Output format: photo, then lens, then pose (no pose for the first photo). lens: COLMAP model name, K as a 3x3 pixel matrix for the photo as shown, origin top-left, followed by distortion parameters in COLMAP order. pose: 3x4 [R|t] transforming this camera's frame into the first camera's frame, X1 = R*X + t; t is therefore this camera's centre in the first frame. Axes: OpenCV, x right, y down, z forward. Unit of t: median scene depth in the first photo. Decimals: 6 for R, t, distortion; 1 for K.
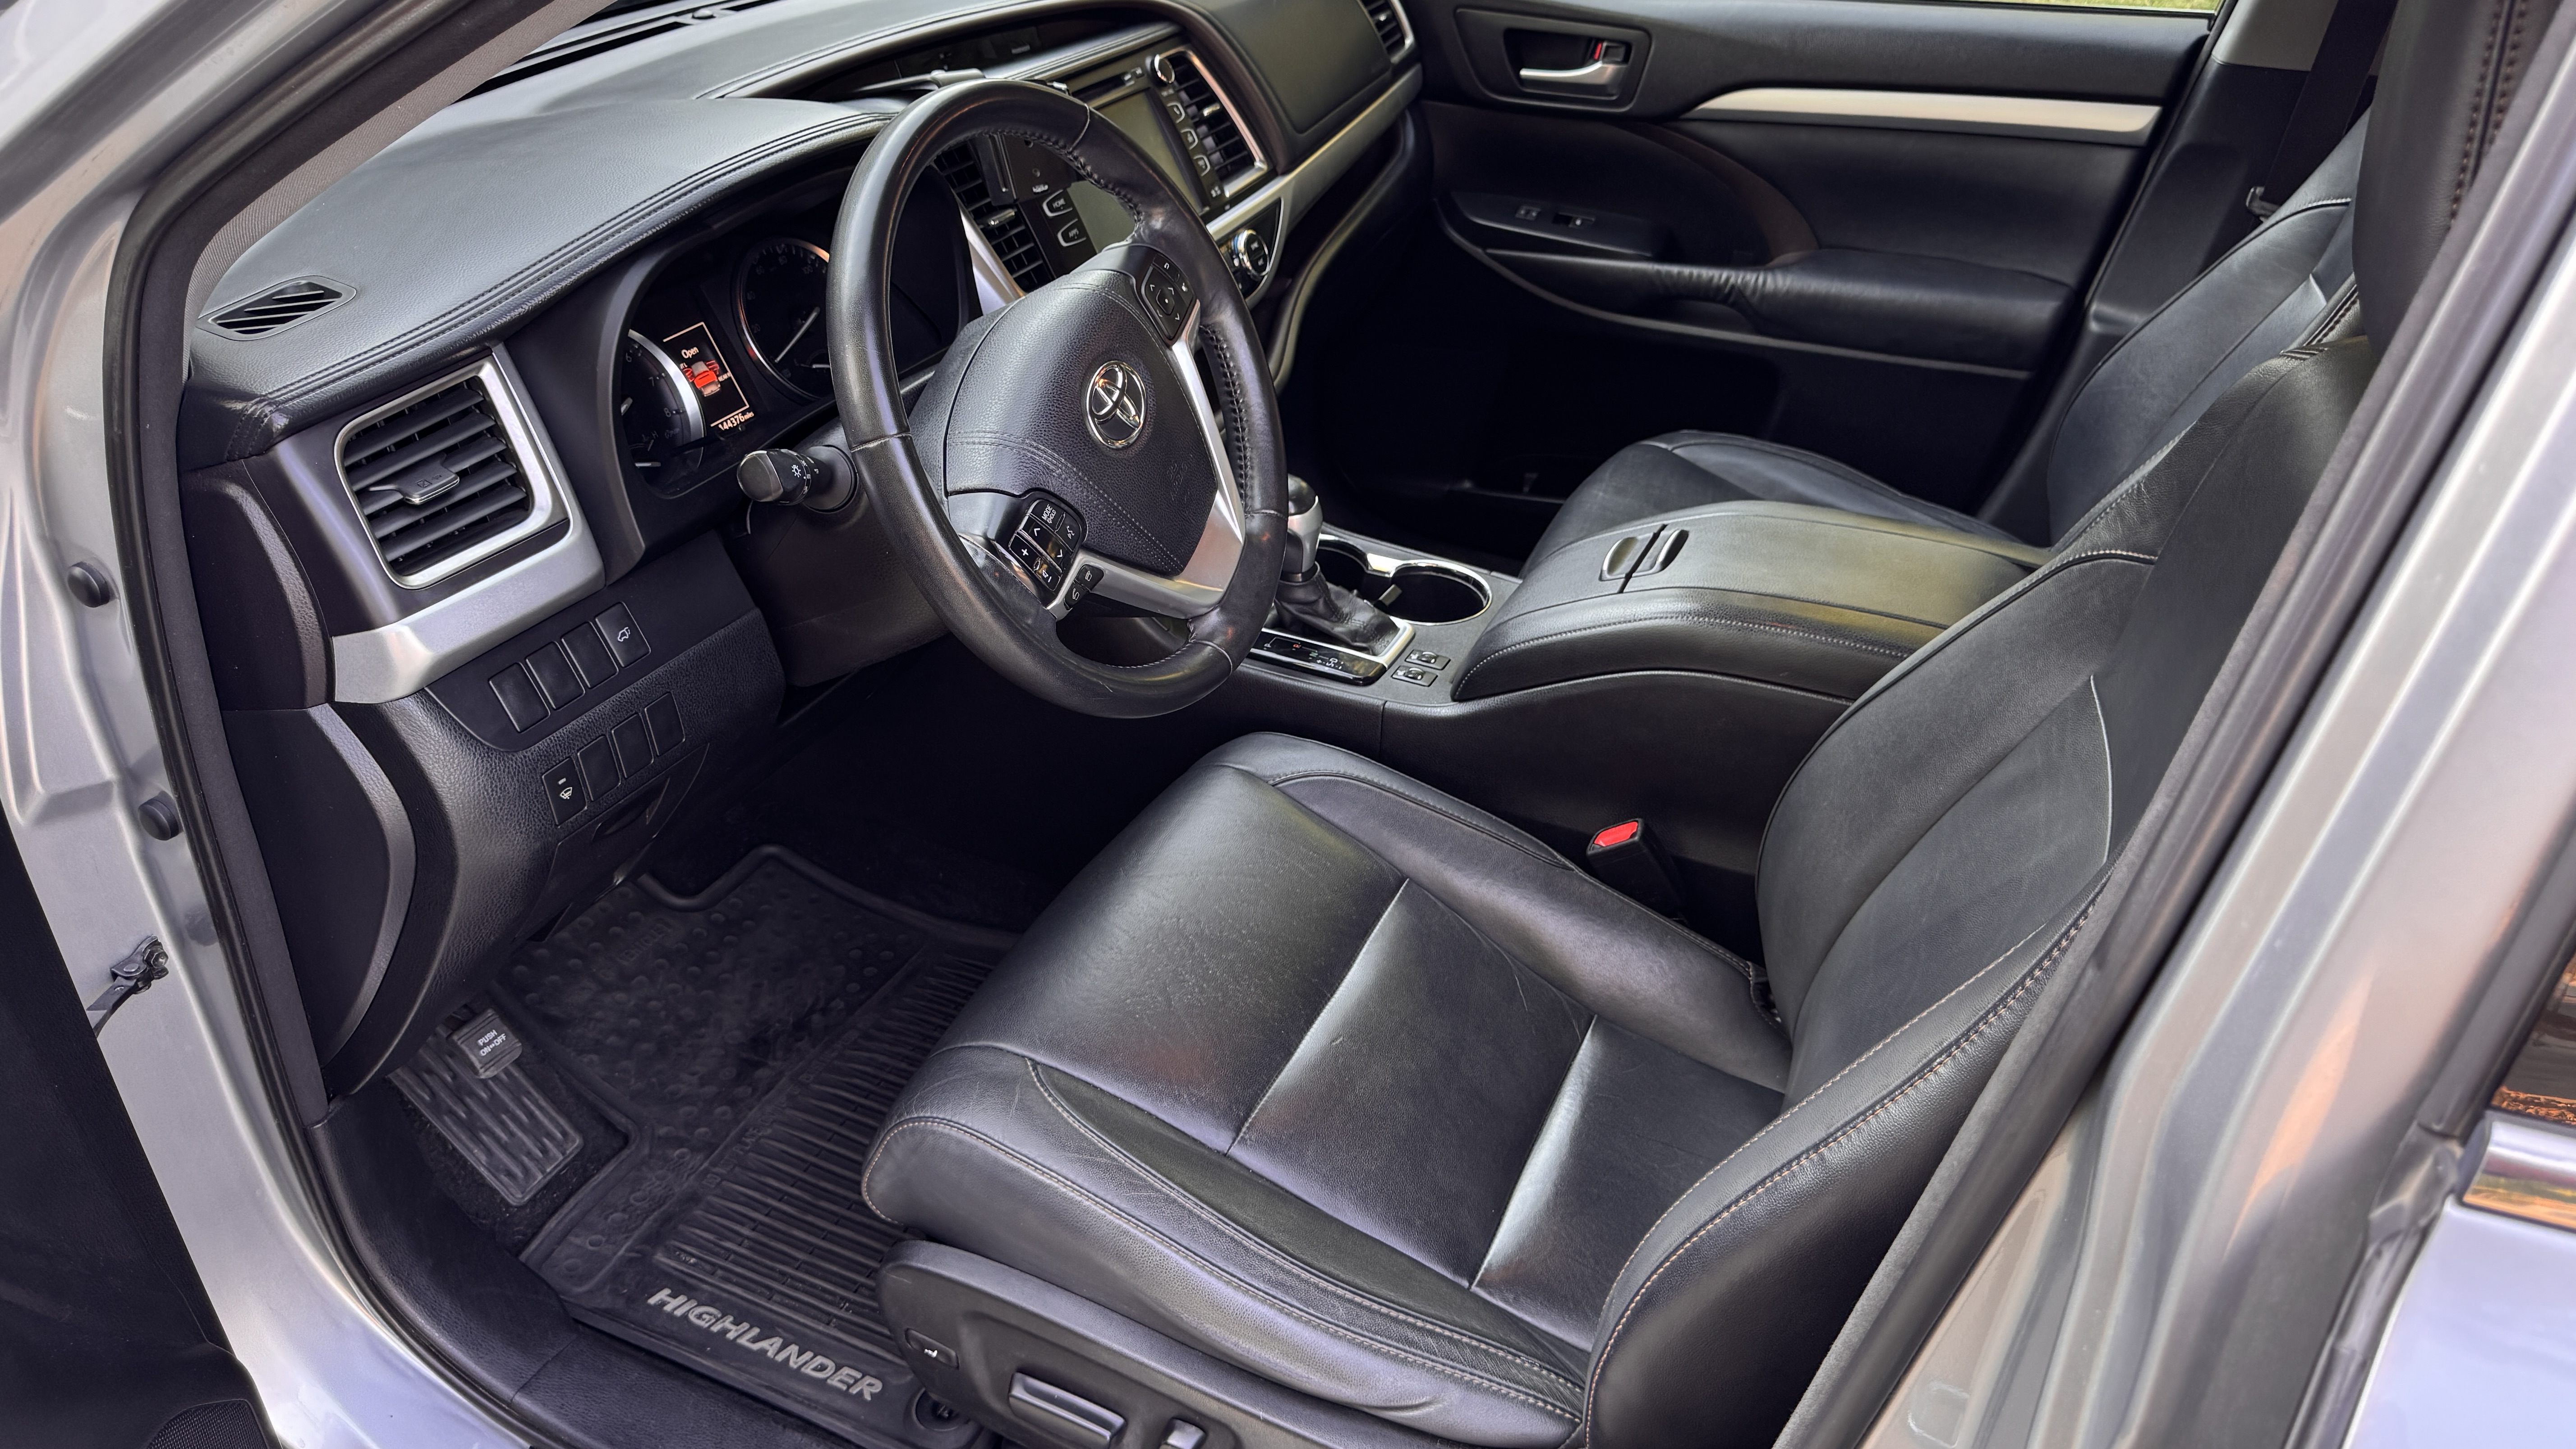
lens RADIAL K [[1862.1, 0, 1294.9], [0, 1862.1, 745.1], [0, 0, 1]] dist [0.023213, -0.055351]
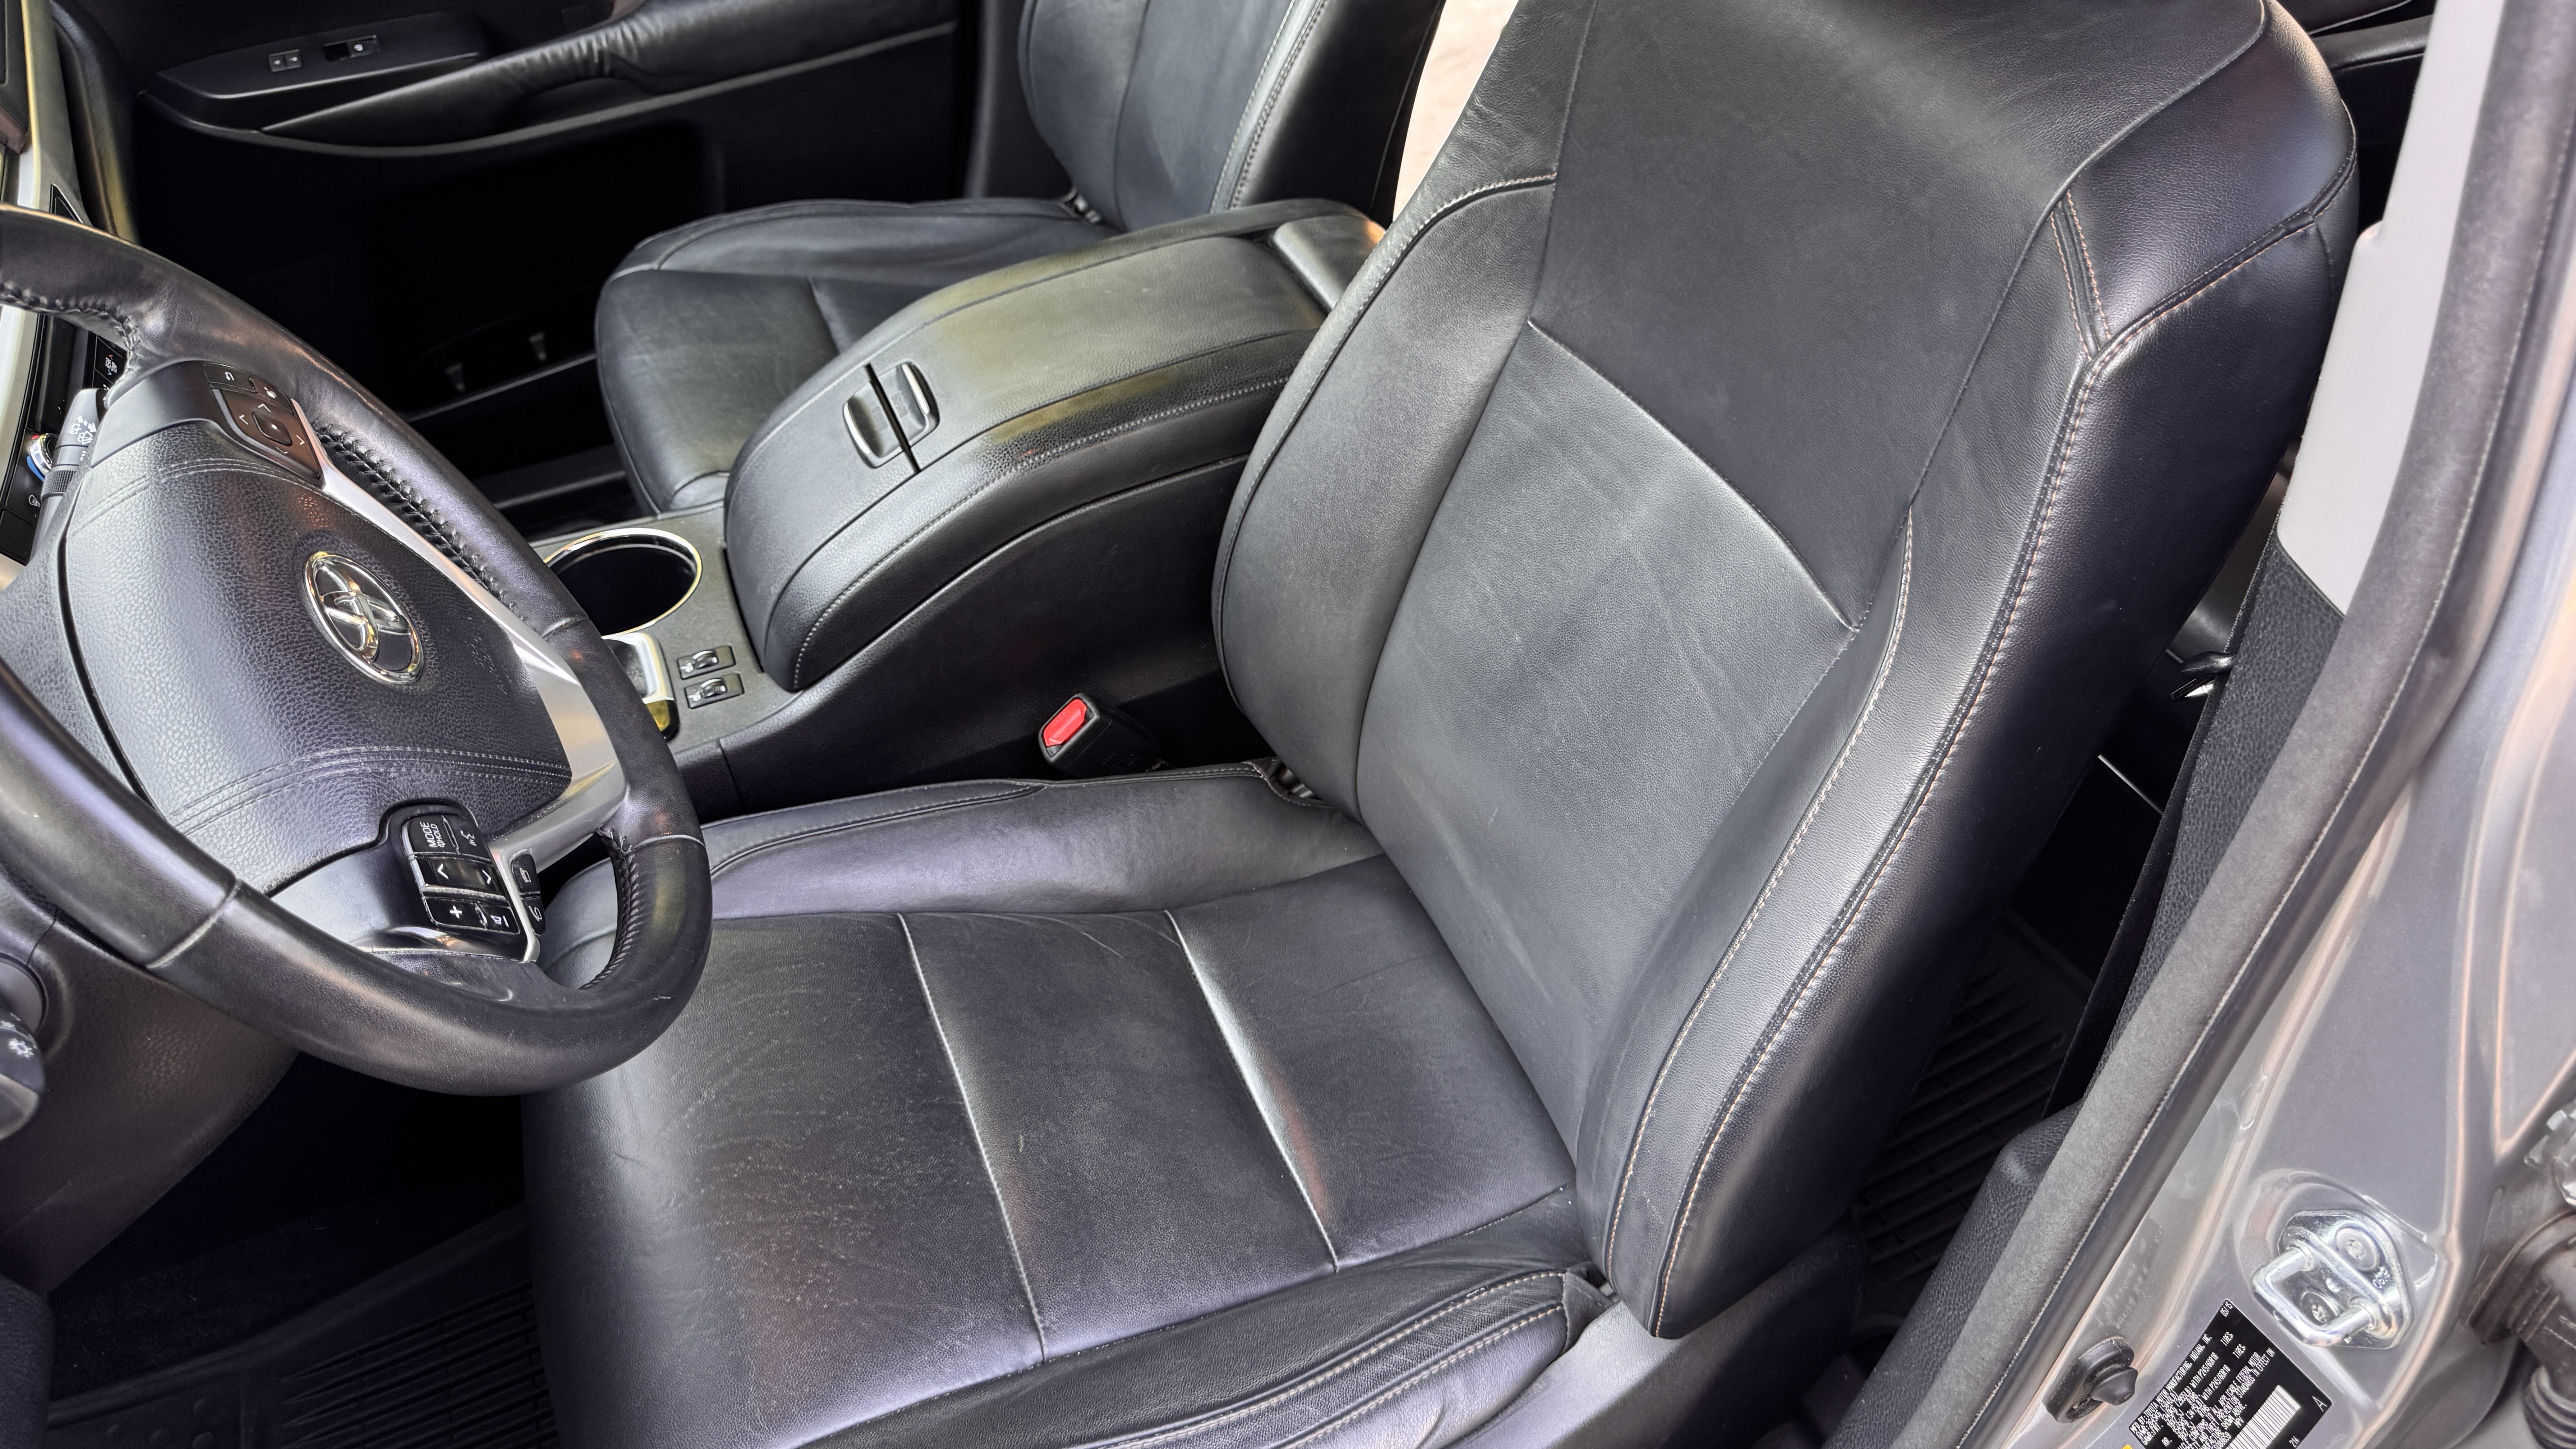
lens RADIAL K [[1862.1, 0, 1336.3], [0, 1862.1, 721.3], [0, 0, 1]] dist [0.023213, -0.055351]
pose [[0.671285, -0.552971, 0.493558, -0.155341], [0.460855, 0.832915, 0.306373, -0.149180], [-0.580508, 0.021795, 0.813963, 0.235206]]
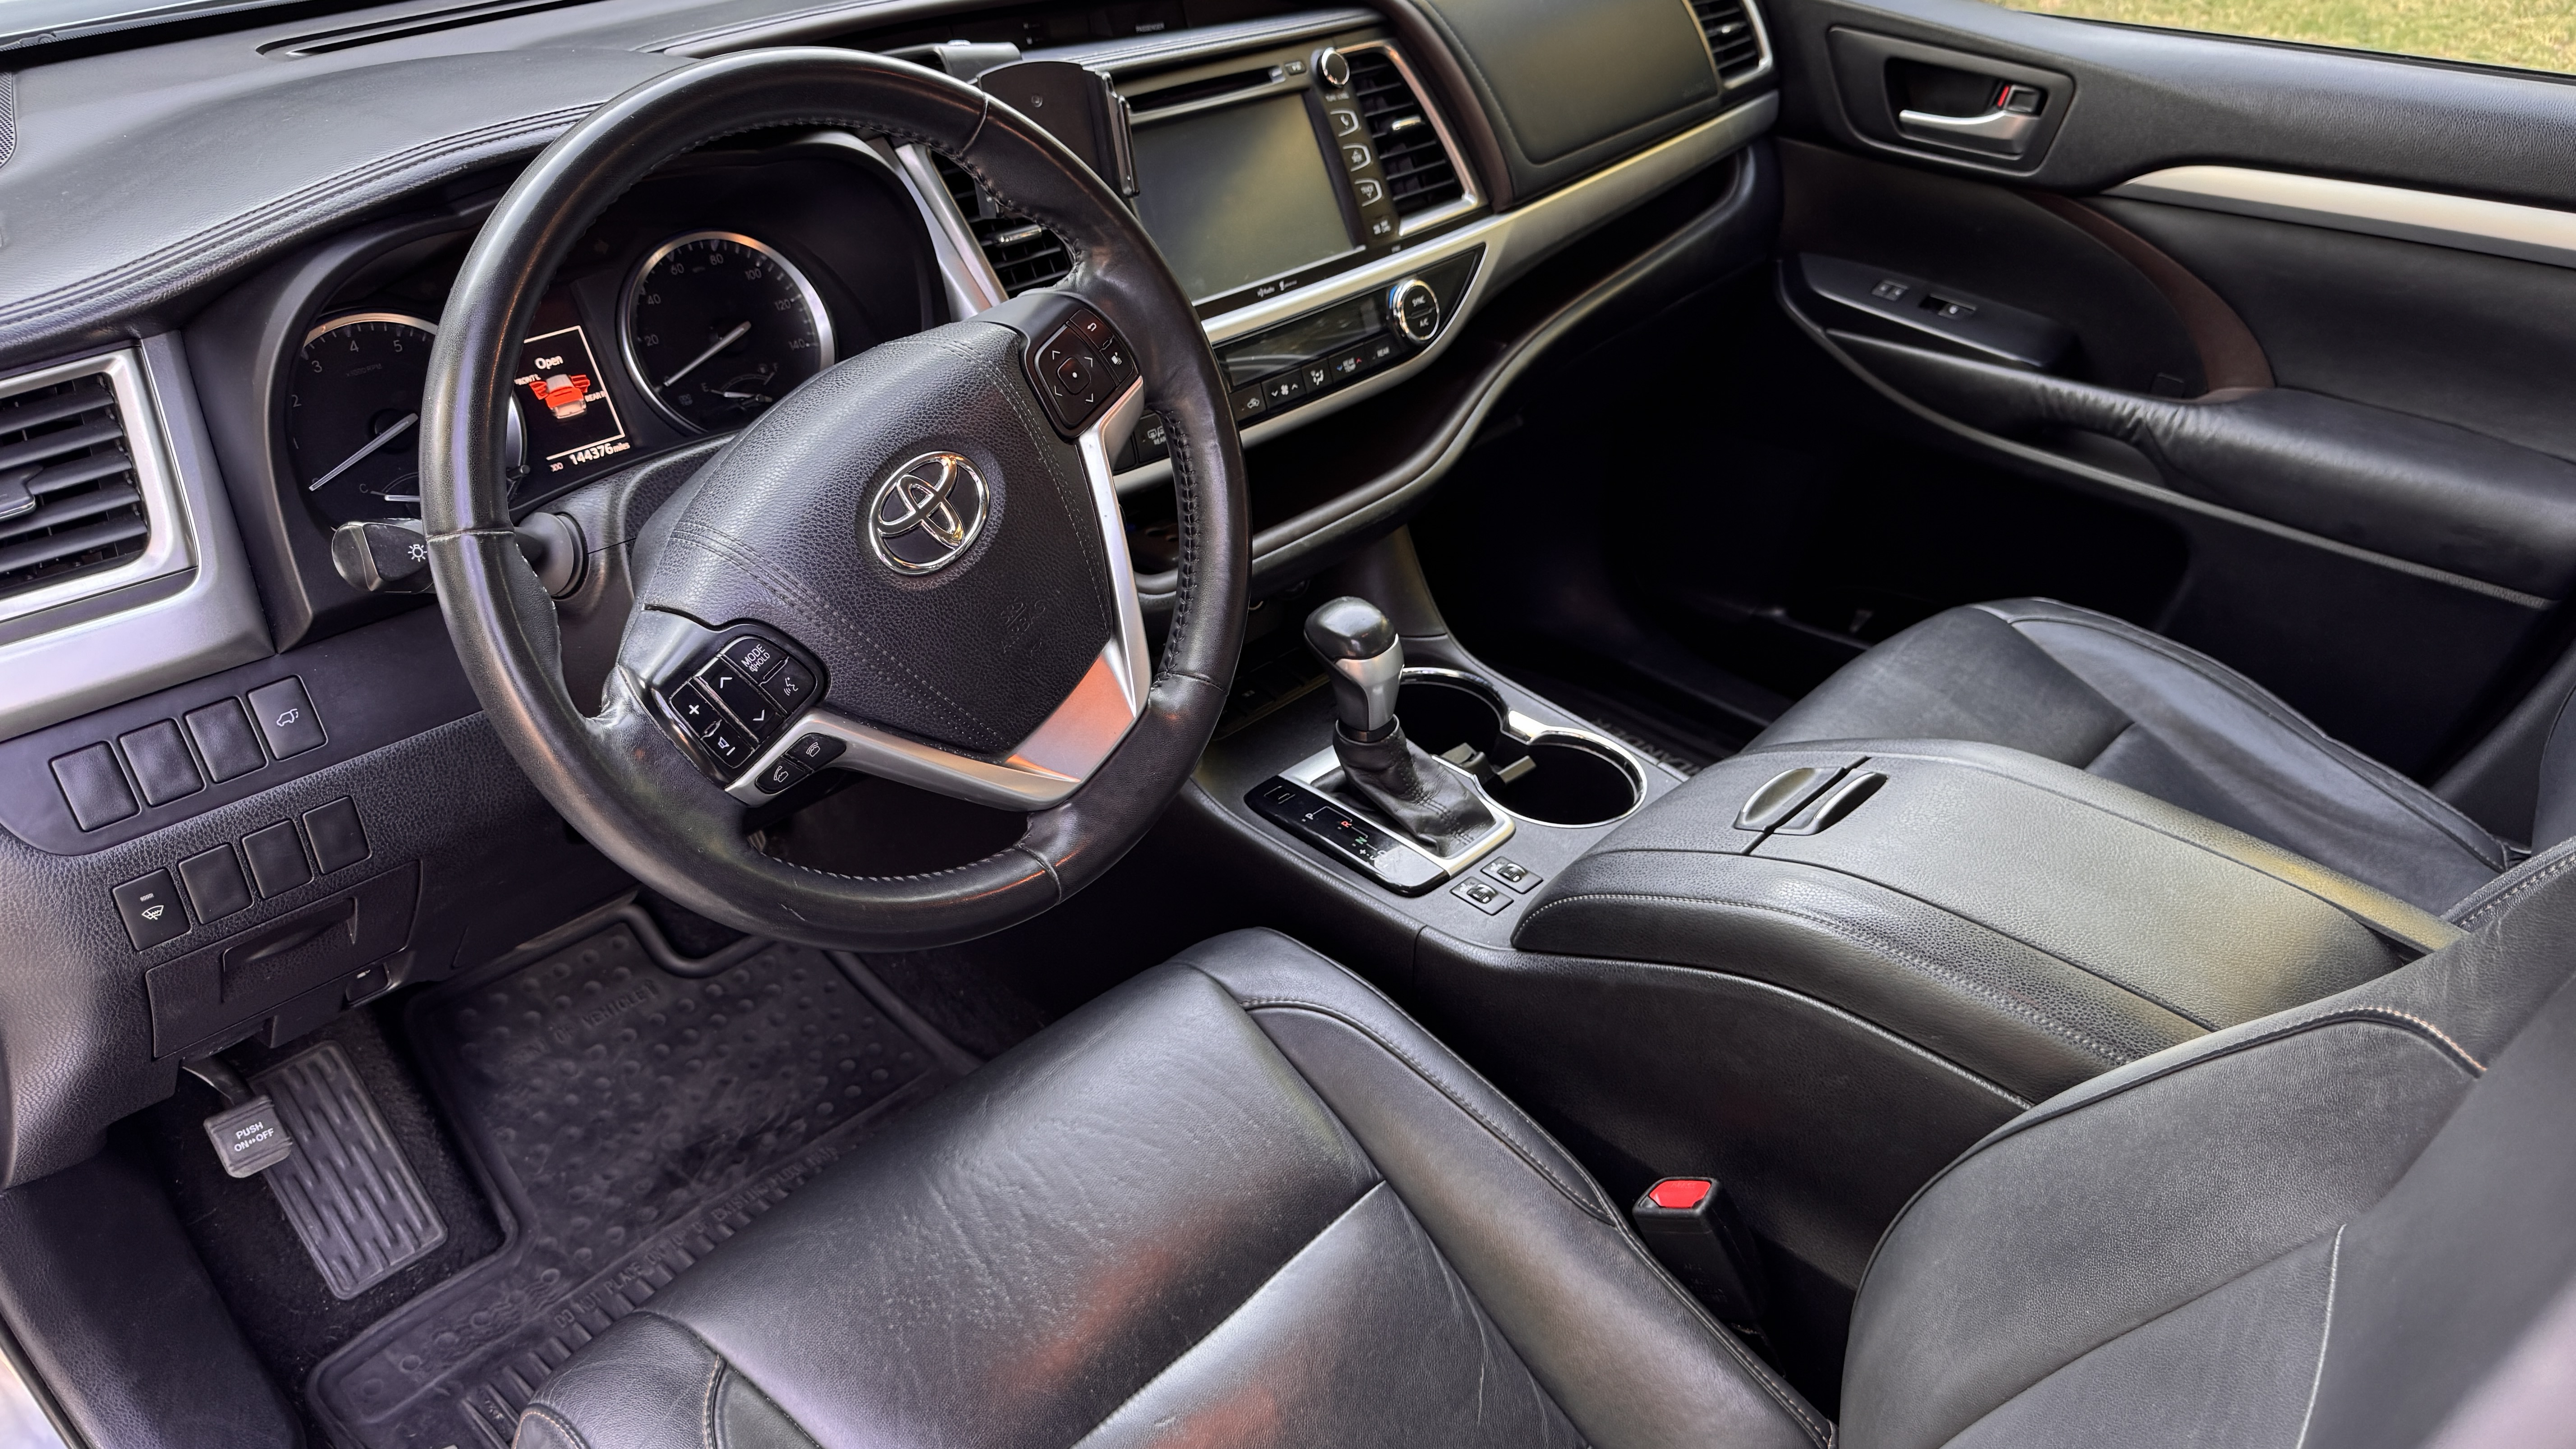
lens RADIAL K [[1862.1, 0, 1278.9], [0, 1862.1, 728.9], [0, 0, 1]] dist [0.023213, -0.055351]
pose [[0.948364, 0.174459, -0.264895, 0.179090], [-0.177029, 0.984101, 0.014336, -0.103459], [0.263185, 0.033299, 0.964171, 0.267371]]
